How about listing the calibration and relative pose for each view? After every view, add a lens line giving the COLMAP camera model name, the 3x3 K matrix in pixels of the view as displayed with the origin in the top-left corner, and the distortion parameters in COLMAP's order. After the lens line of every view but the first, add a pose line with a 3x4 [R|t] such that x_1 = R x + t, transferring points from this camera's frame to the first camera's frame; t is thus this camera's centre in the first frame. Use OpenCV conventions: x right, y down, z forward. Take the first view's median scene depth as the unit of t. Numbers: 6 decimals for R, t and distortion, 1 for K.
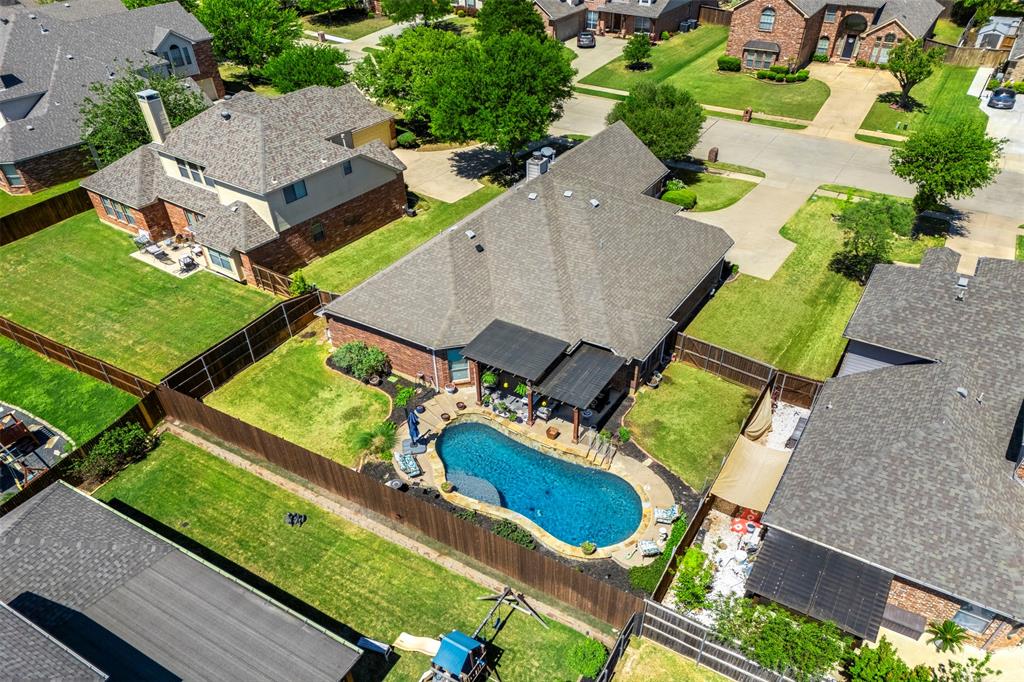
lens RADIAL K [[739.2, 0, 512.0], [0, 739.2, 341.0], [0, 0, 1]] dist [0.086376, -0.108535]
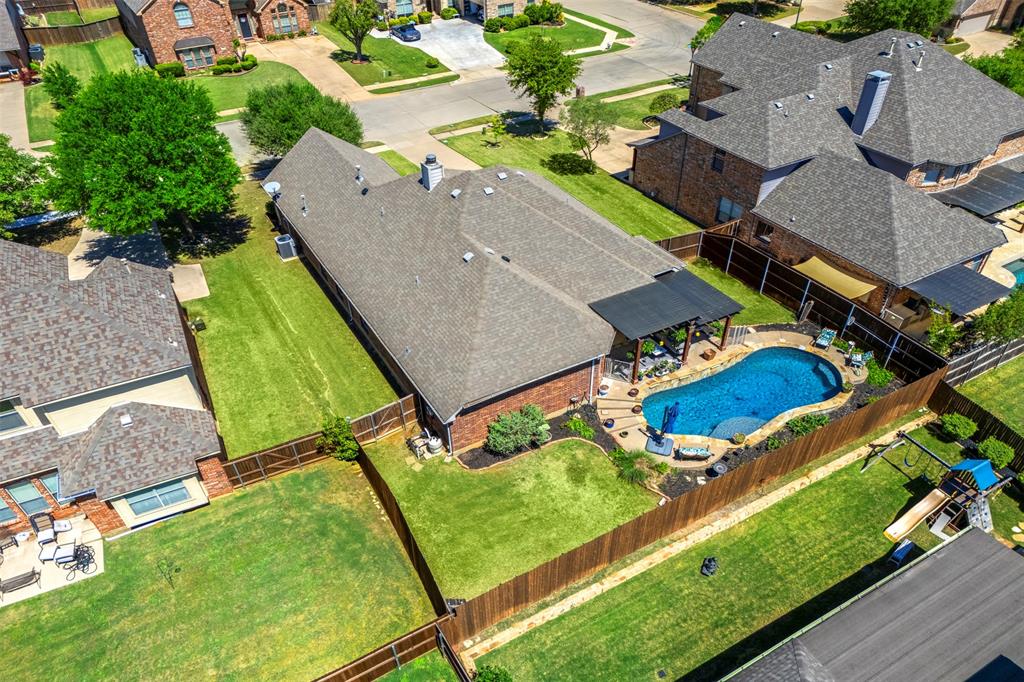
lens RADIAL K [[739.2, 0, 512.0], [0, 739.2, 341.0], [0, 0, 1]] dist [0.086376, -0.108535]
pose [[0.511185, -0.515585, 0.687649, -0.745706], [0.509238, 0.826216, 0.240922, -0.269756], [-0.692363, 0.227021, 0.684905, 0.409830]]
